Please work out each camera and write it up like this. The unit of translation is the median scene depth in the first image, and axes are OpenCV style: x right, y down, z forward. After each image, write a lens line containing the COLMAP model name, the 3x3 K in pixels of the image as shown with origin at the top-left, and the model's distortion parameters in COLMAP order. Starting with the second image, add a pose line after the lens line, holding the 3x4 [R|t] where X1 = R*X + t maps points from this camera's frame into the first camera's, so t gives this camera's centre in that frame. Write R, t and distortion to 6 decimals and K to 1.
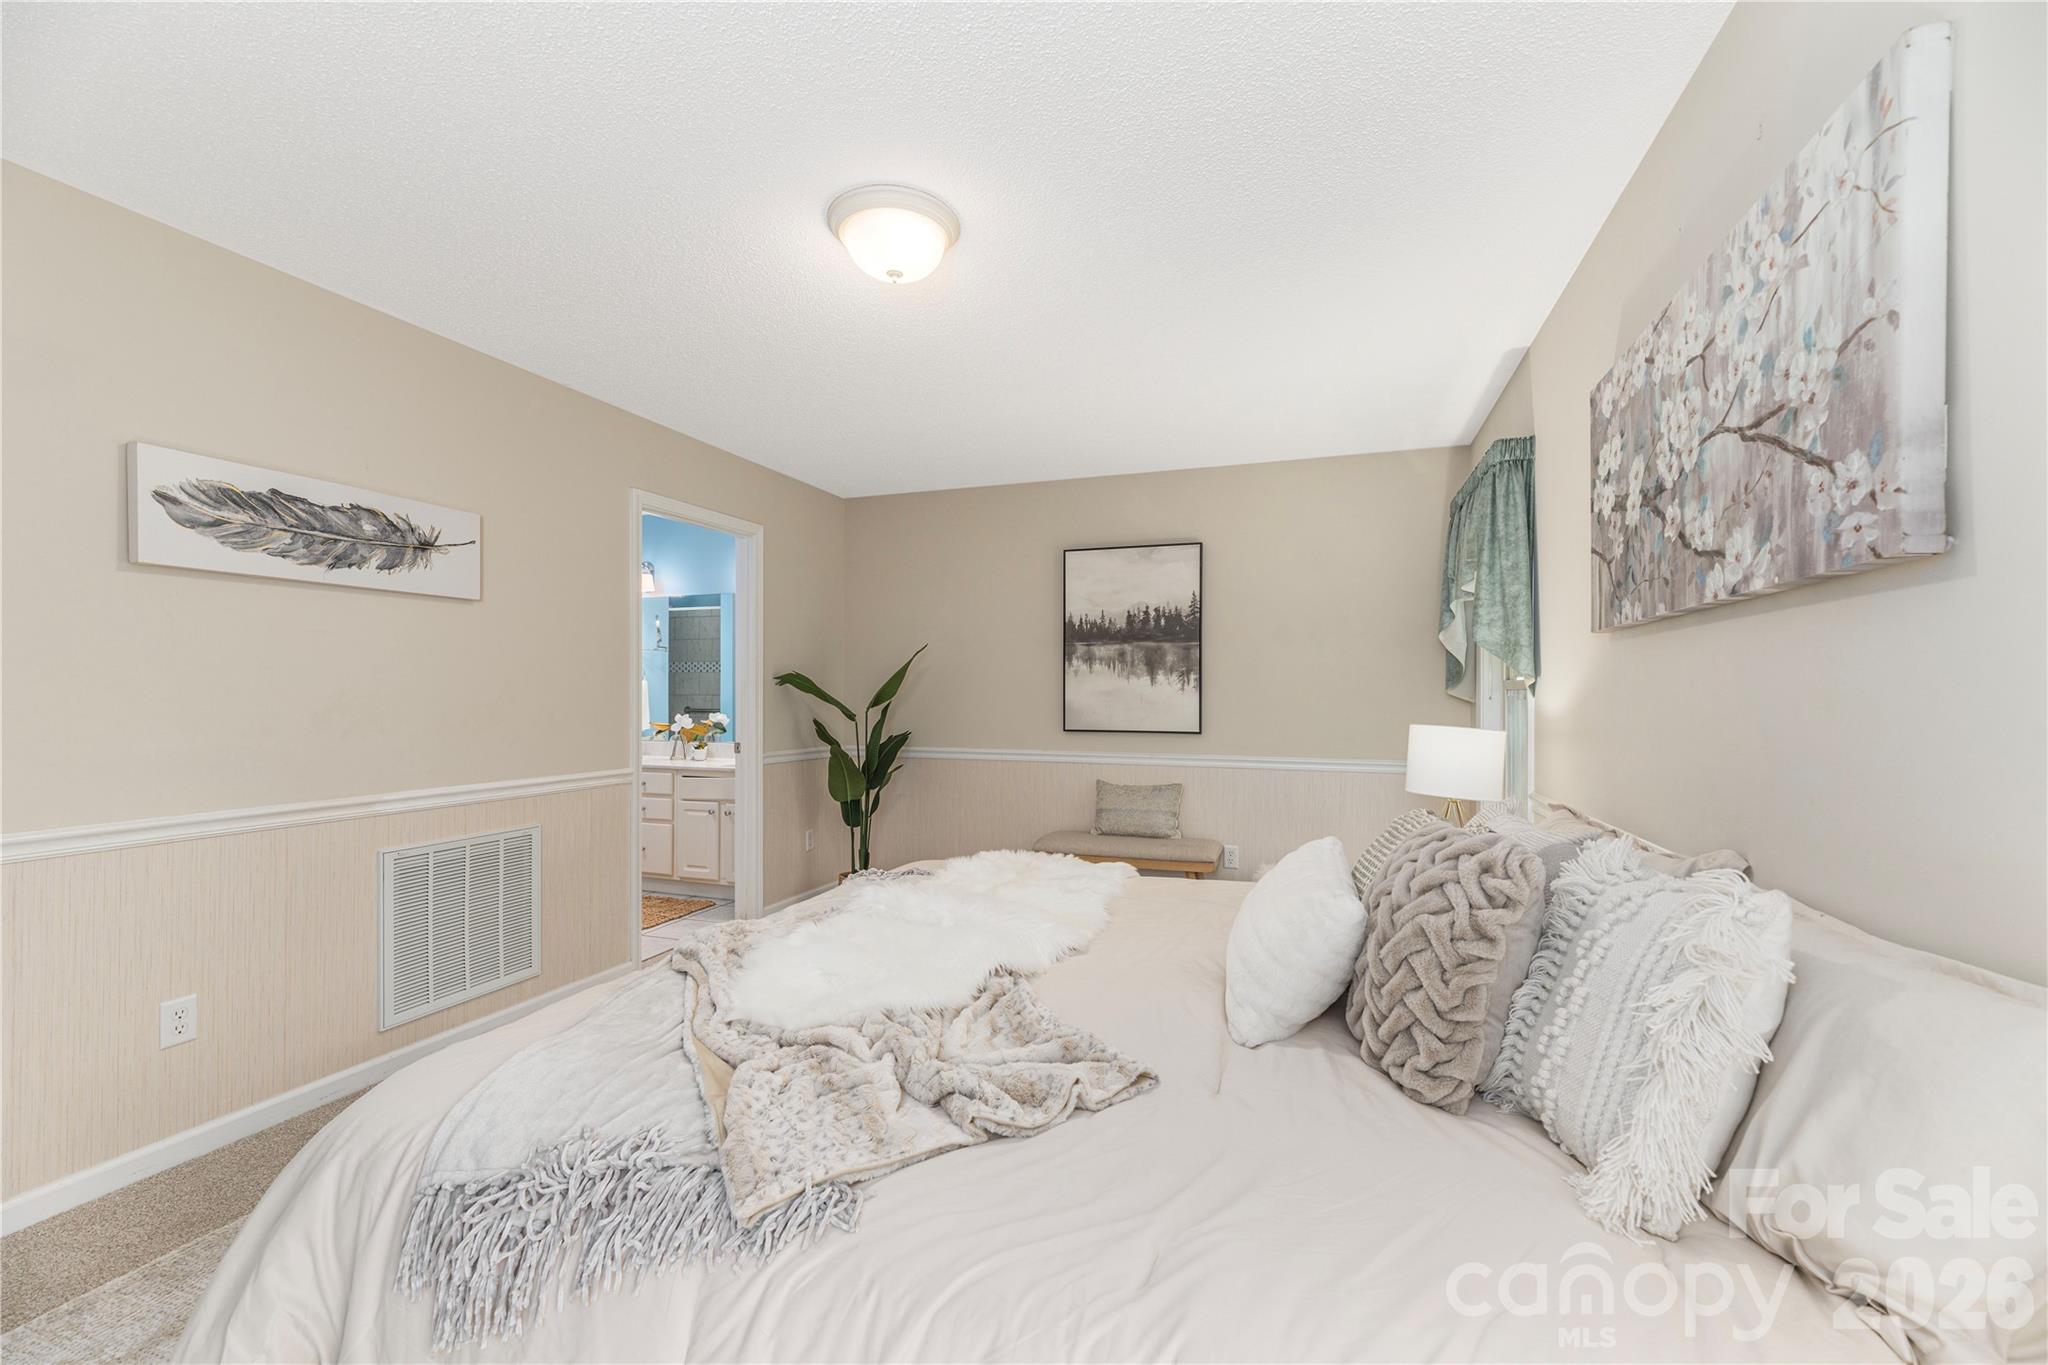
lens RADIAL K [[829.7, 0, 1025.1], [0, 829.7, 684.9], [0, 0, 1]] dist [-0.000140, -0.000037]
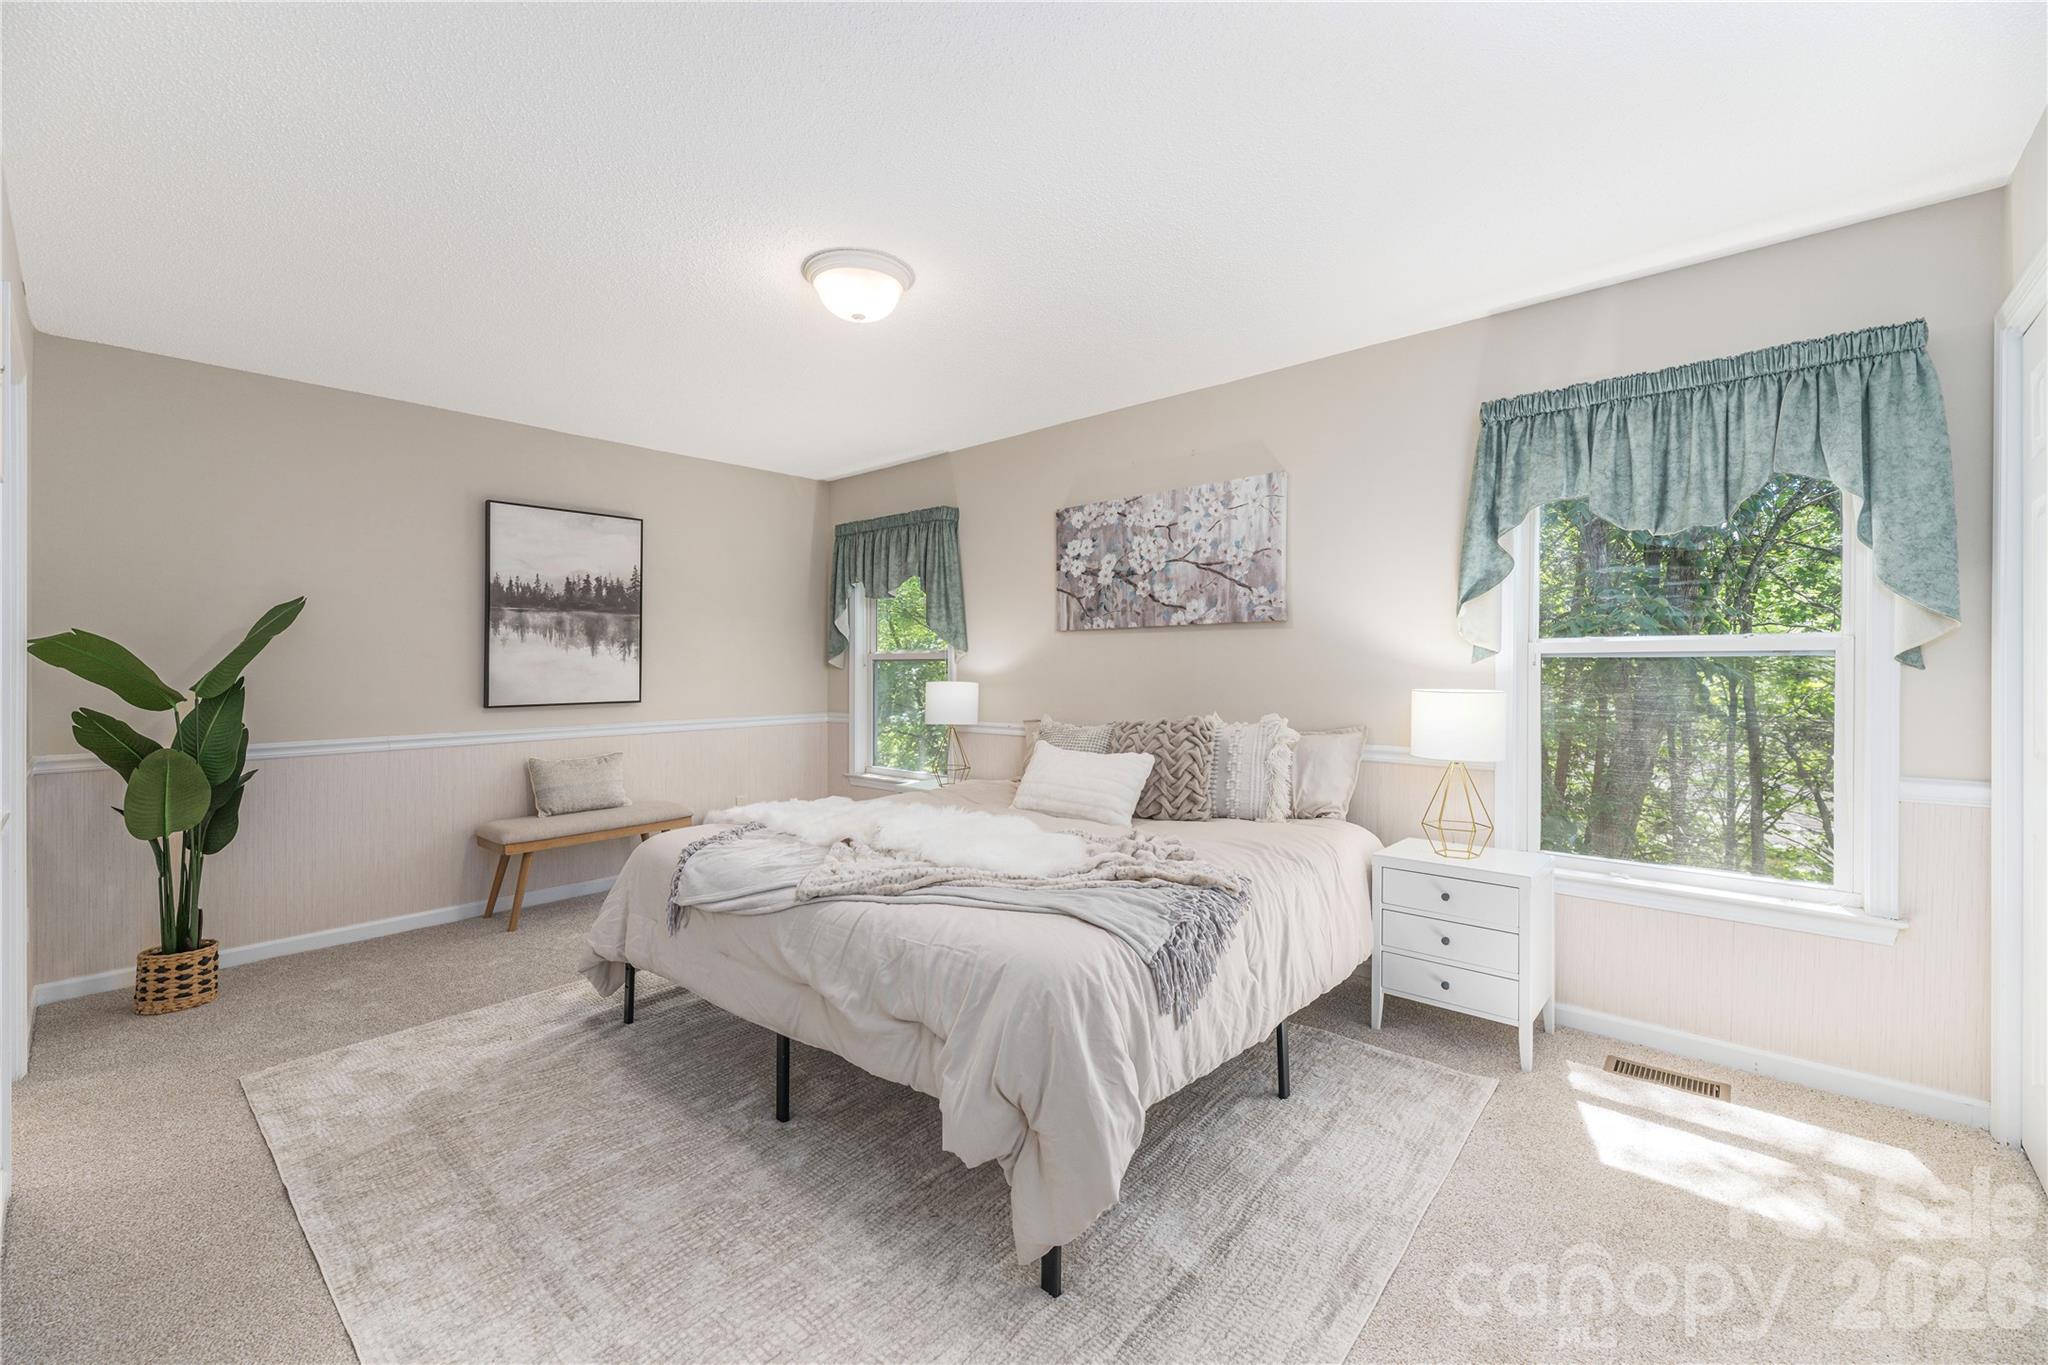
lens RADIAL K [[845.5, 0, 1023.8], [0, 845.5, 670.4], [0, 0, 1]] dist [-0.000163, 0.000116]
pose [[0.370004, -0.012699, 0.928943, -0.596871], [-0.003584, 0.999880, 0.015097, 0.000971], [-0.929023, -0.008915, 0.369914, 0.153770]]
